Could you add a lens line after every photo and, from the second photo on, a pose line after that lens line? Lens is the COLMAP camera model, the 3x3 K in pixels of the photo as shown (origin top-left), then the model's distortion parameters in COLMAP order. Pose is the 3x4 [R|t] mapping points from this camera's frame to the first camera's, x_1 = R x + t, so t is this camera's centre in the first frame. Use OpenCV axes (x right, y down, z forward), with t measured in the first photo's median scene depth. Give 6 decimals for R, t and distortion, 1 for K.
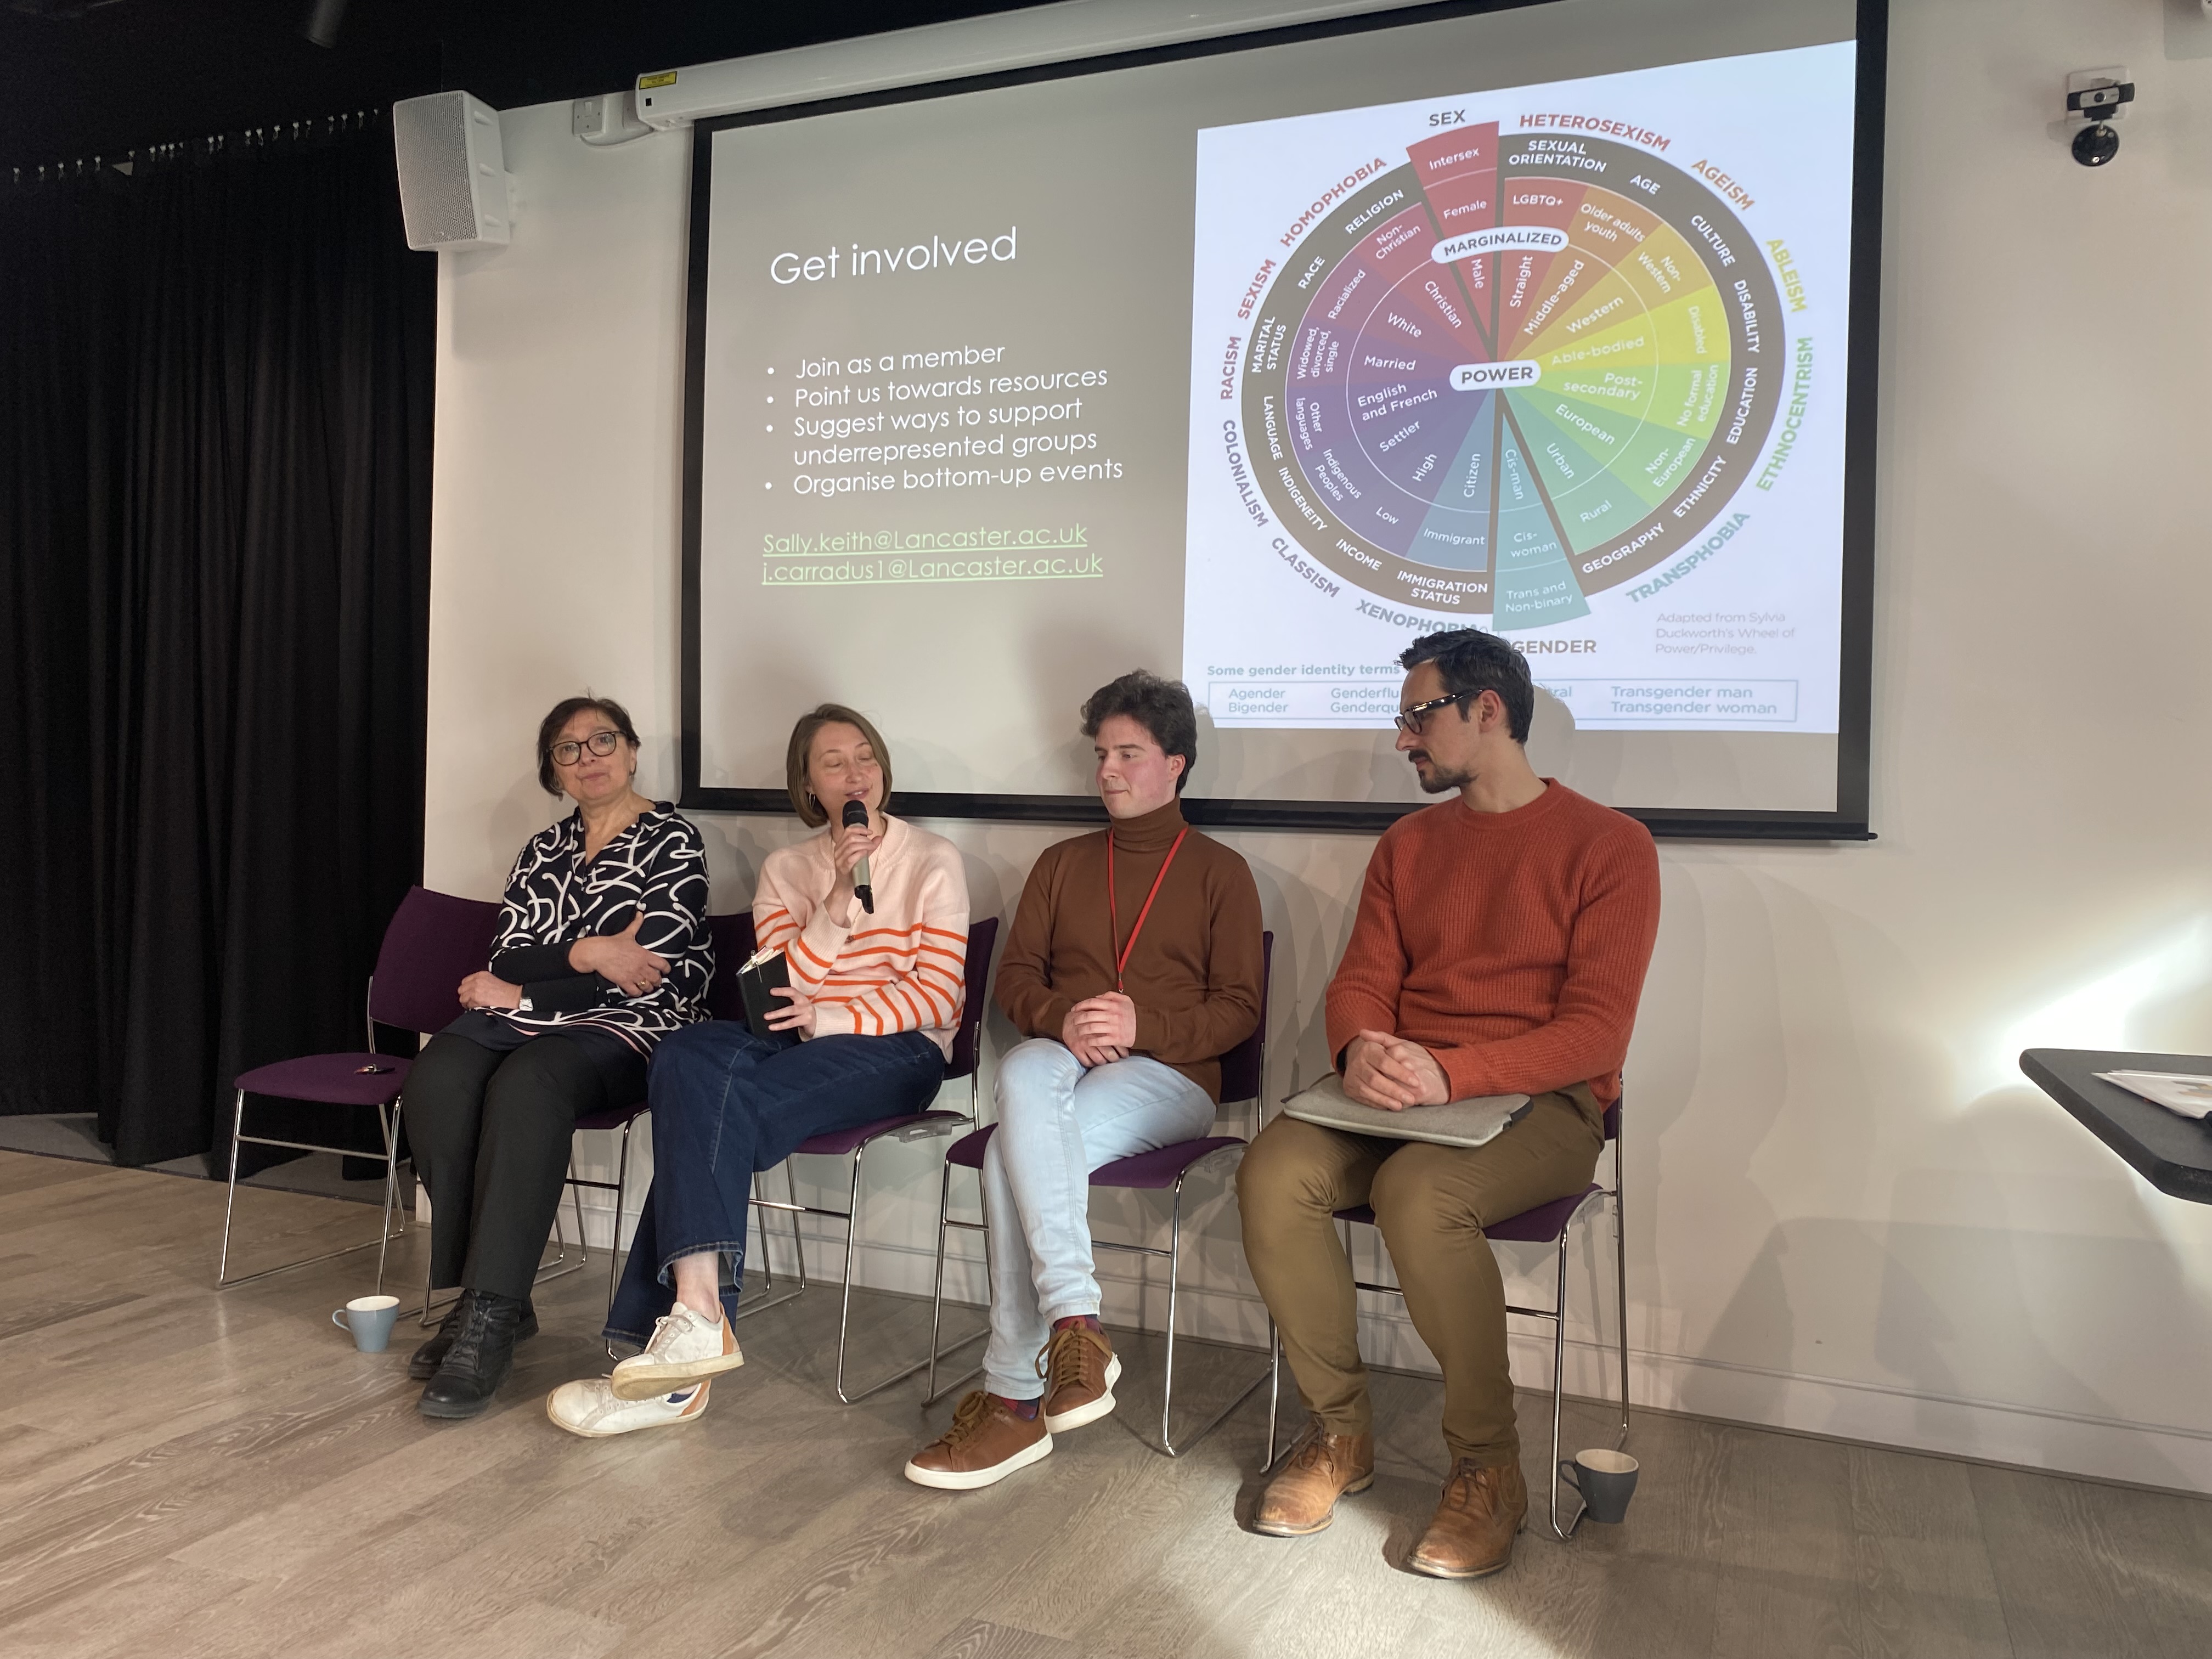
lens RADIAL K [[1657.7, 0, 1111.9], [0, 1657.7, 804.8], [0, 0, 1]] dist [0.157007, -0.481431]
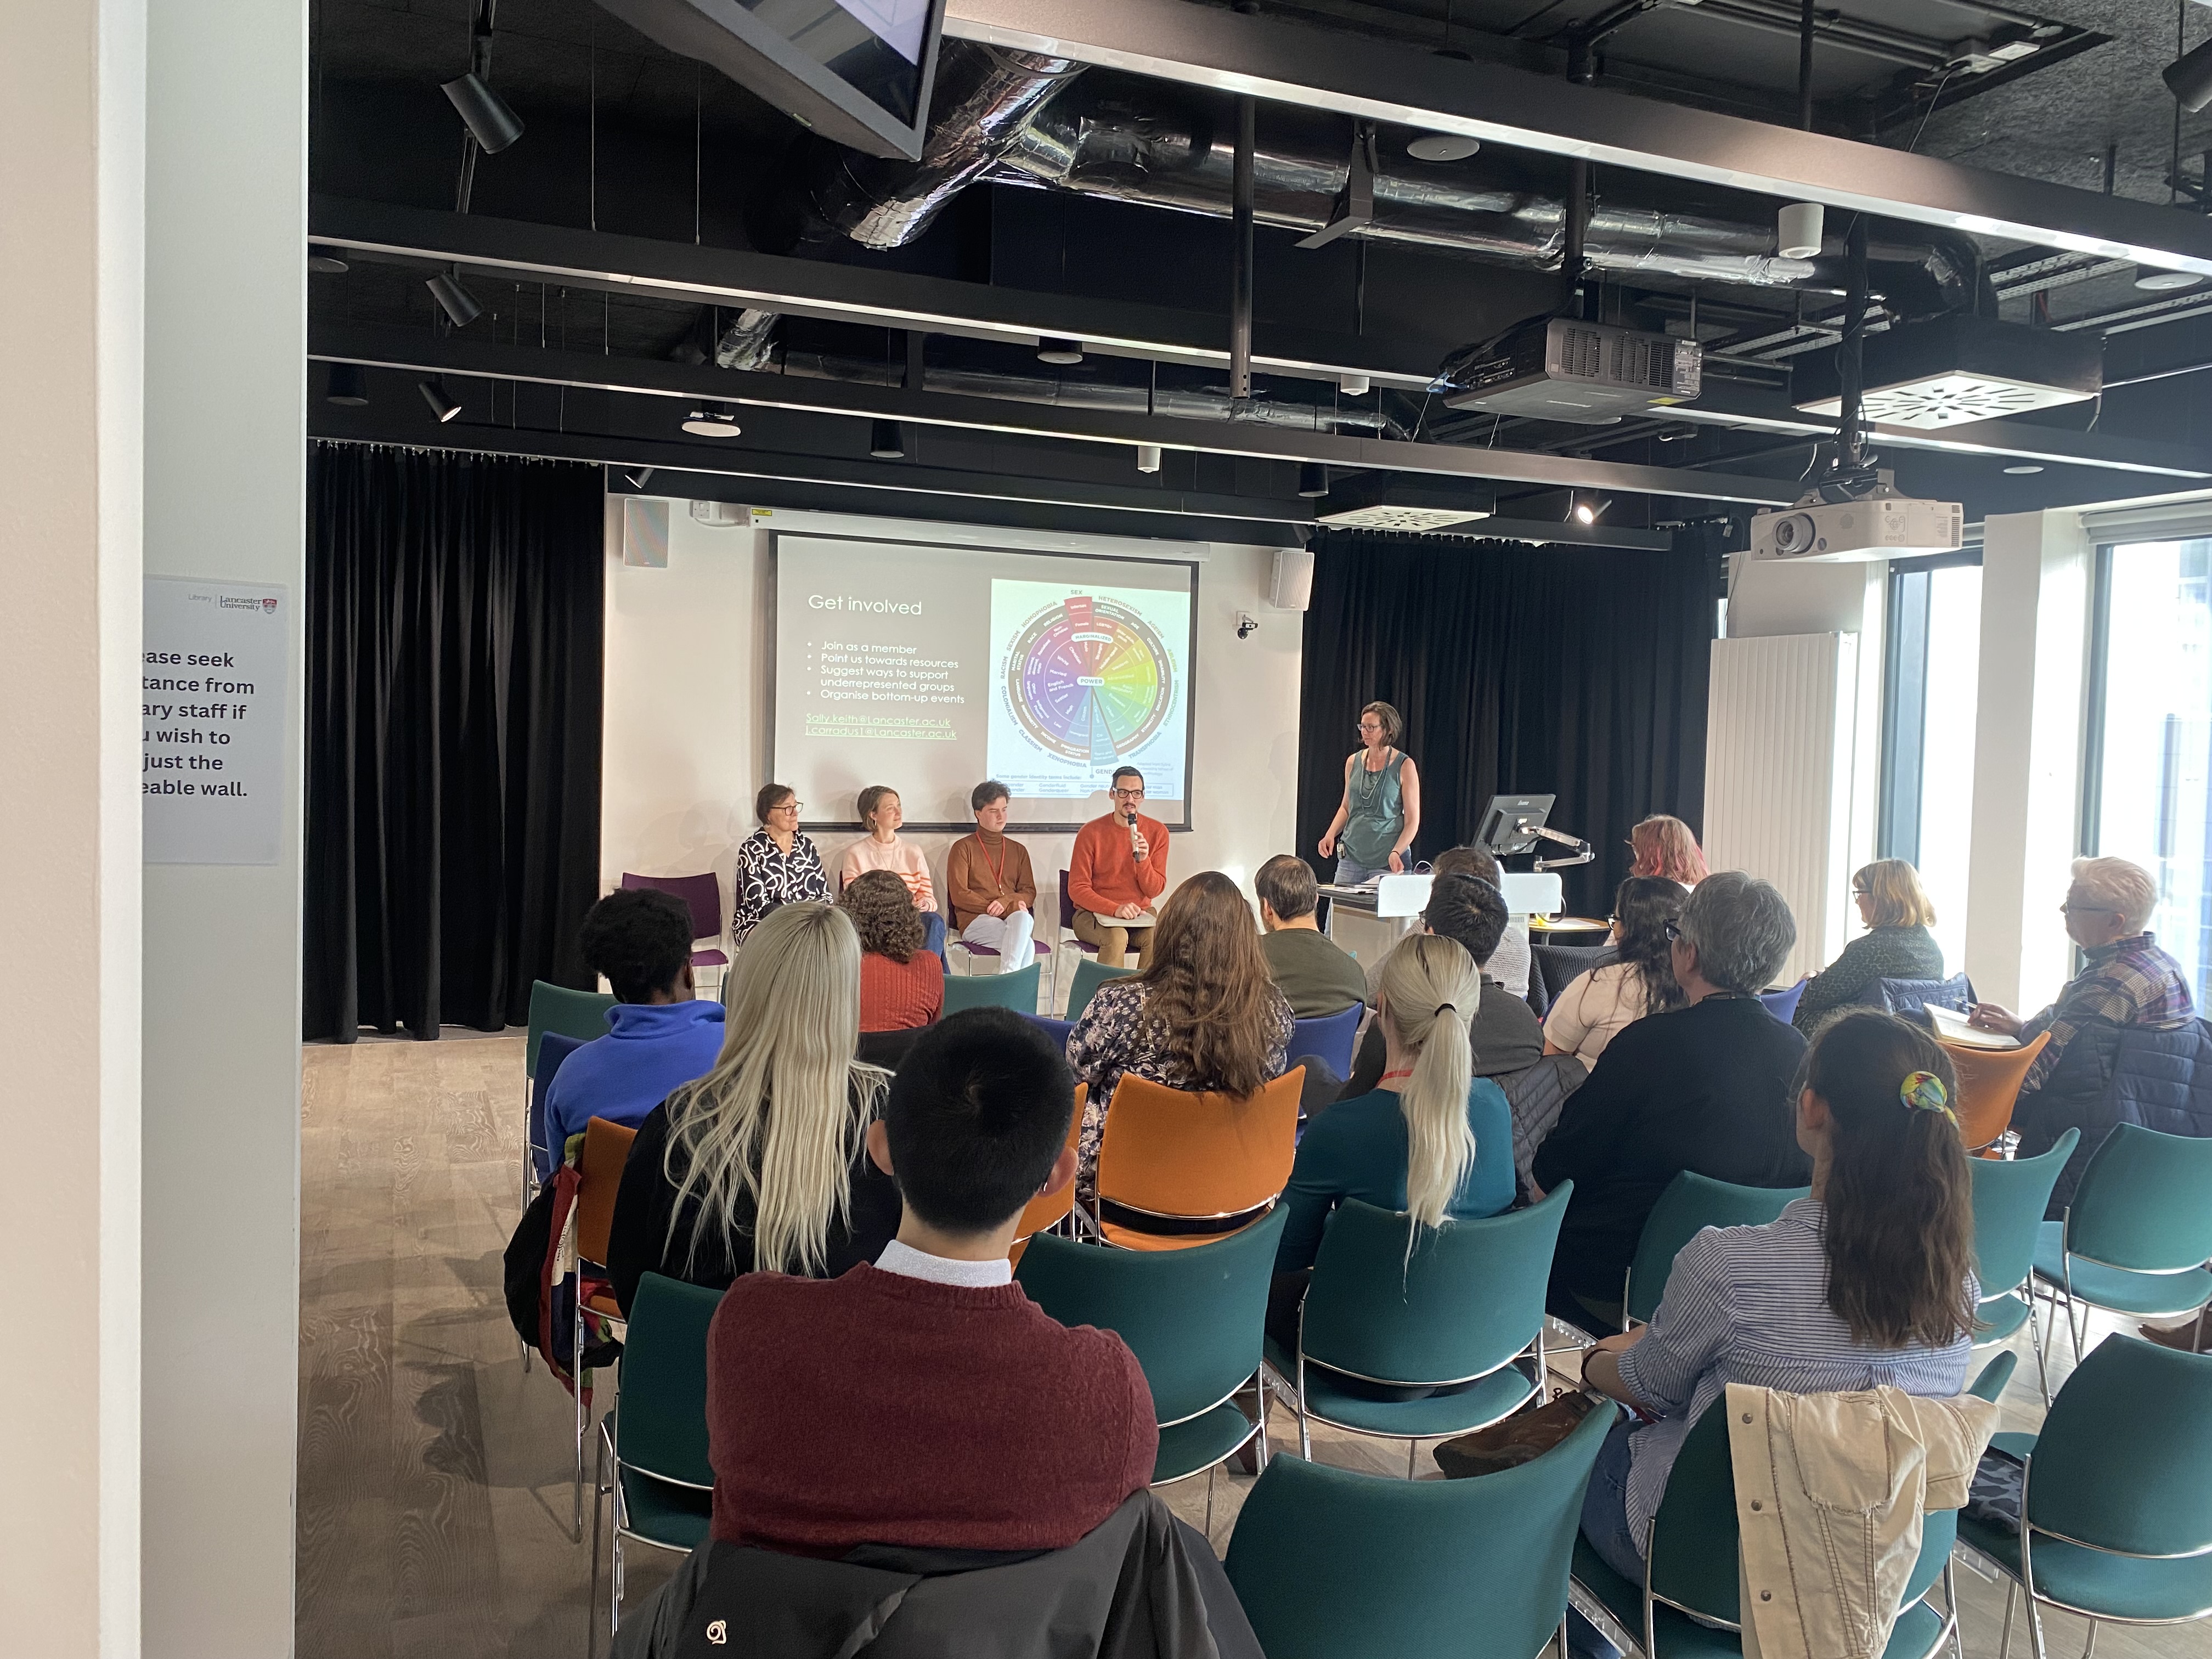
lens RADIAL K [[1657.7, 0, 1111.9], [0, 1657.7, 804.8], [0, 0, 1]] dist [0.157007, -0.481431]
pose [[0.700801, -0.043005, 0.712060, -1.696224], [-0.015506, 0.997027, 0.075477, -0.232880], [-0.713189, -0.063936, 0.698050, -1.020269]]
